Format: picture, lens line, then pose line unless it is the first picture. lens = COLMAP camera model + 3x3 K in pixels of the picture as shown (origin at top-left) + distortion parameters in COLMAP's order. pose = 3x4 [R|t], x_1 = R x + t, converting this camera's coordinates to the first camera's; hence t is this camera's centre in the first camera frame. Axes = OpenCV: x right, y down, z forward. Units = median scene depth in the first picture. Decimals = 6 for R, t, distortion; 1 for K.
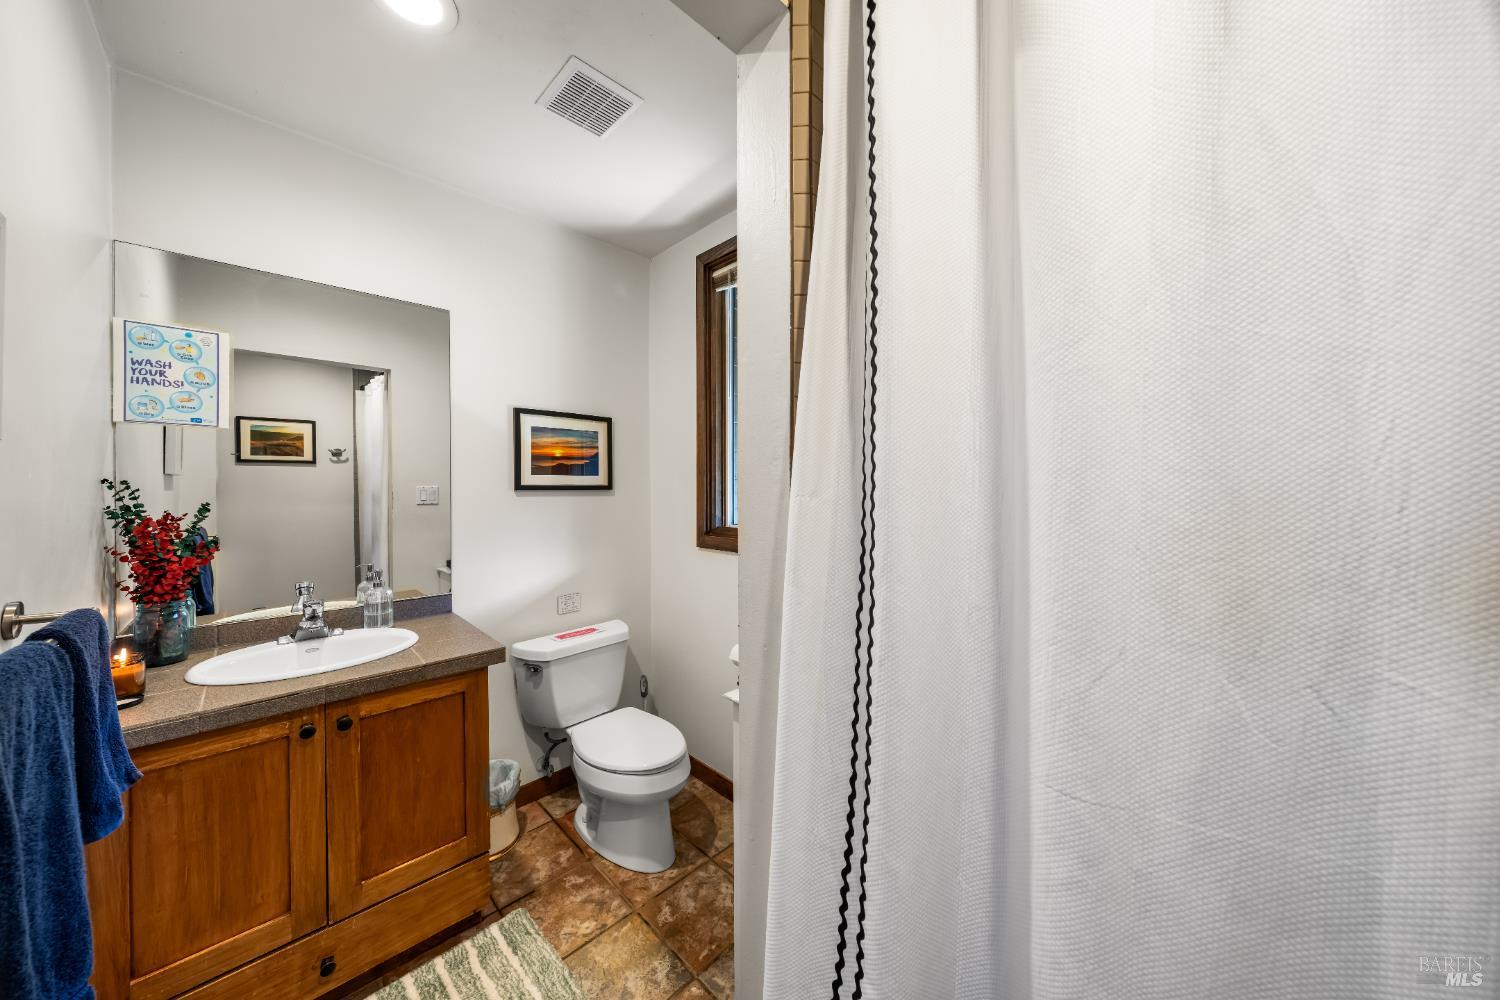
lens RADIAL K [[513.3, 0, 758.1], [0, 513.3, 488.0], [0, 0, 1]] dist [-0.001382, 0.000650]
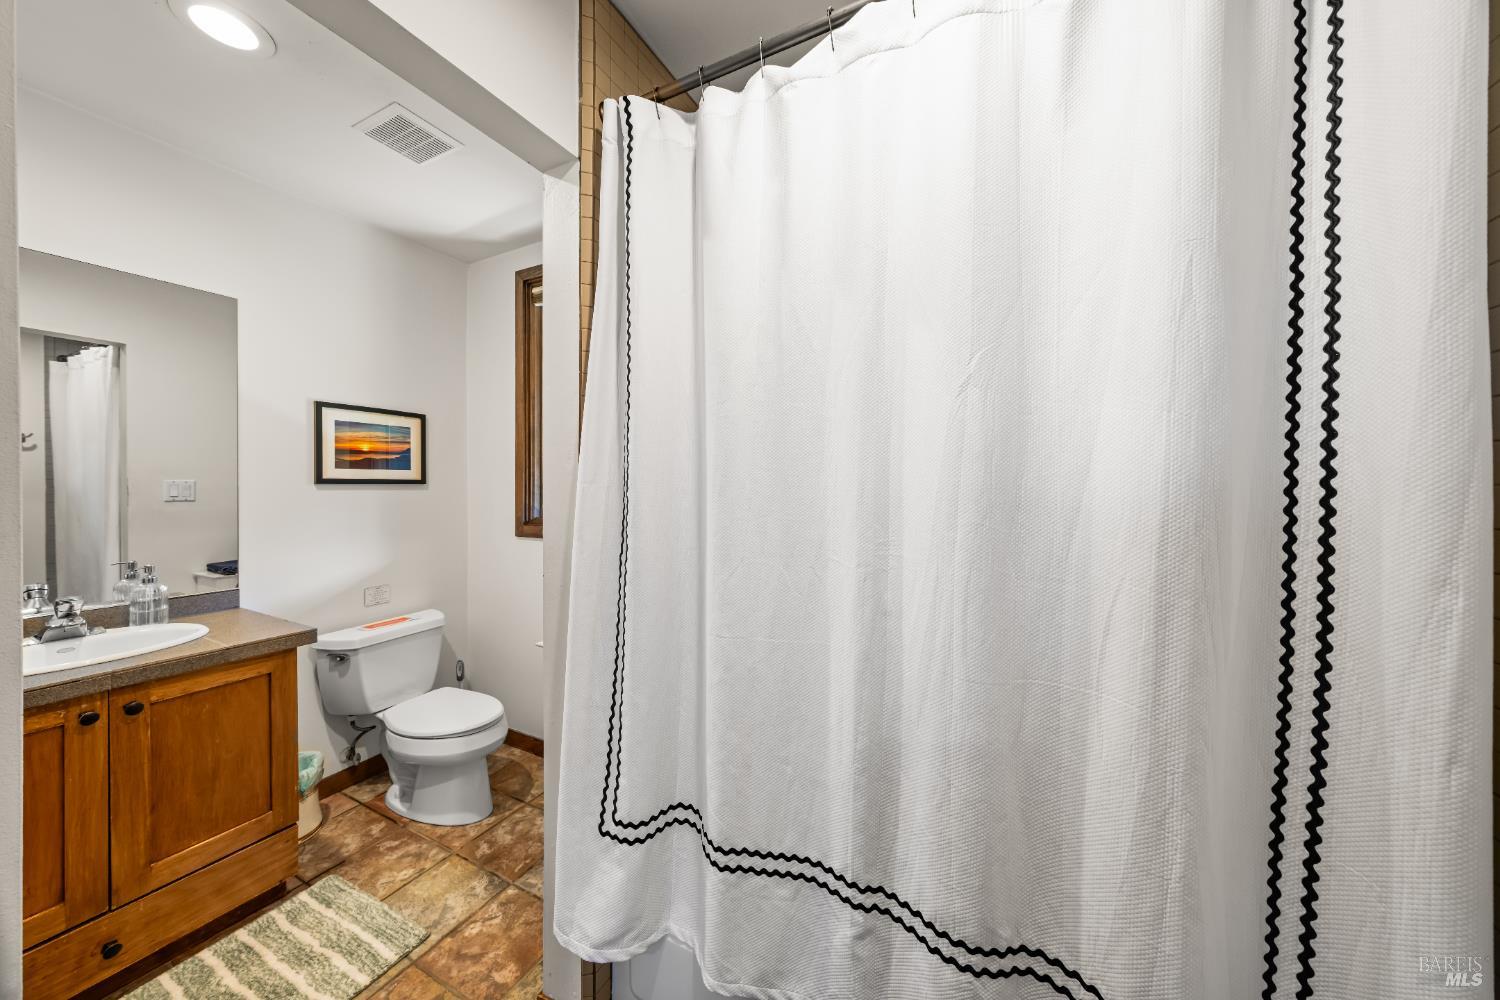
lens RADIAL K [[513.3, 0, 759.5], [0, 513.3, 487.5], [0, 0, 1]] dist [-0.001382, 0.000650]
pose [[0.949783, 0.002484, 0.312899, 0.047346], [-0.002690, 0.999996, 0.000225, 0.012505], [-0.312897, -0.001055, 0.949786, -0.294762]]
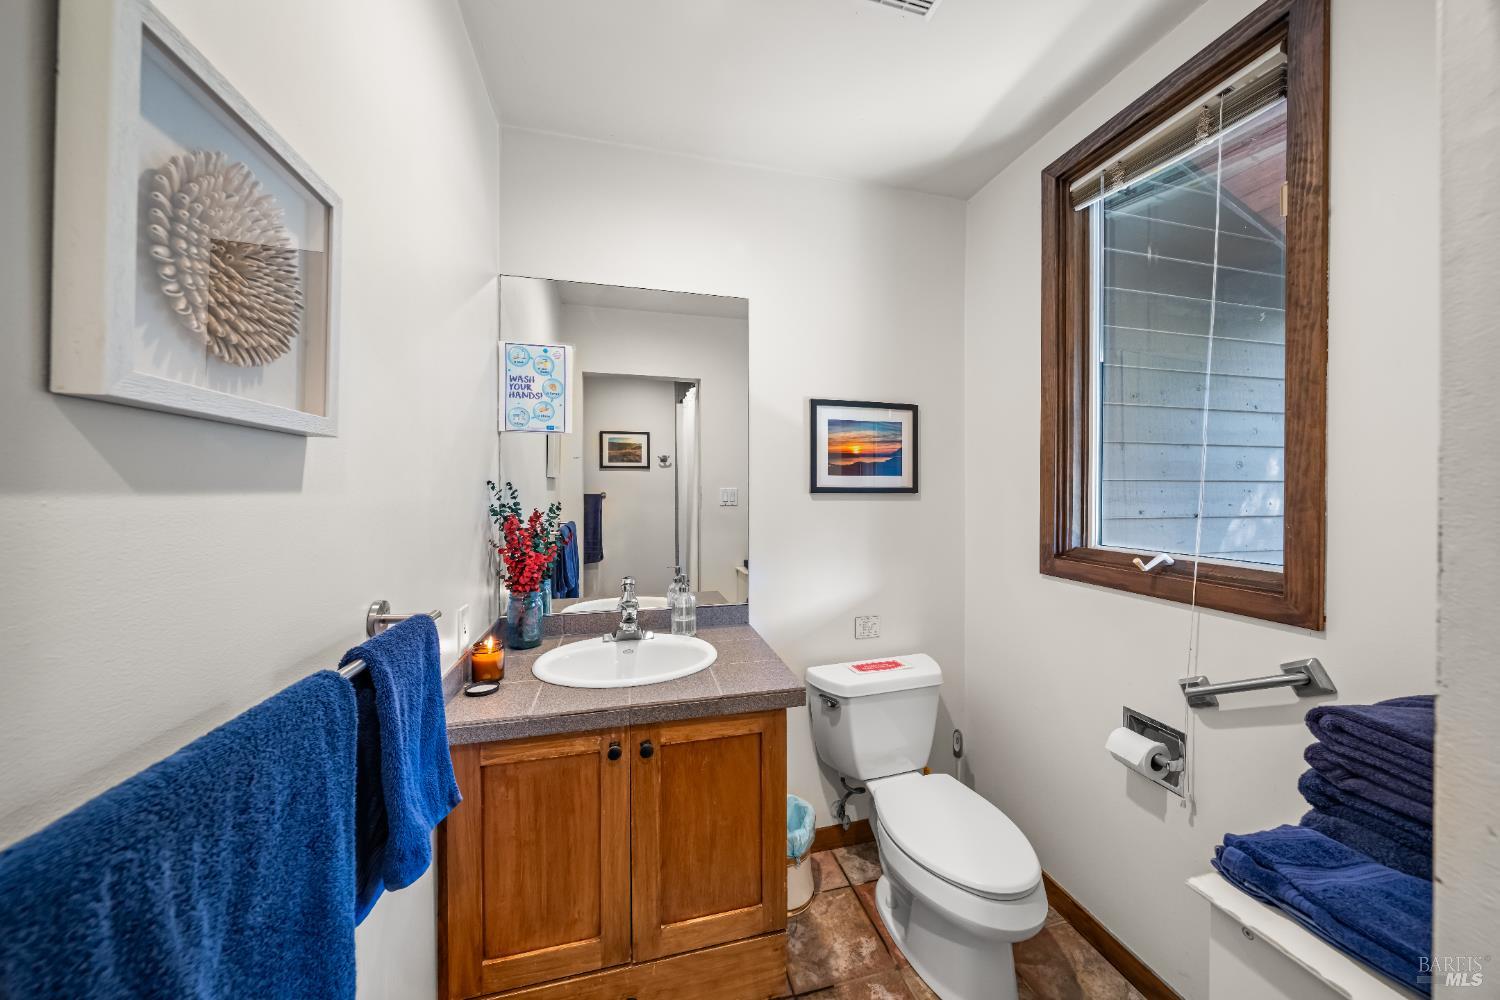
lens RADIAL K [[513.3, 0, 760.7], [0, 513.3, 491.4], [0, 0, 1]] dist [-0.001382, 0.000650]
pose [[0.871239, 0.006593, -0.490815, -0.154544], [-0.005840, 0.999978, 0.003067, -0.000745], [0.490824, 0.000194, 0.871259, 0.253194]]
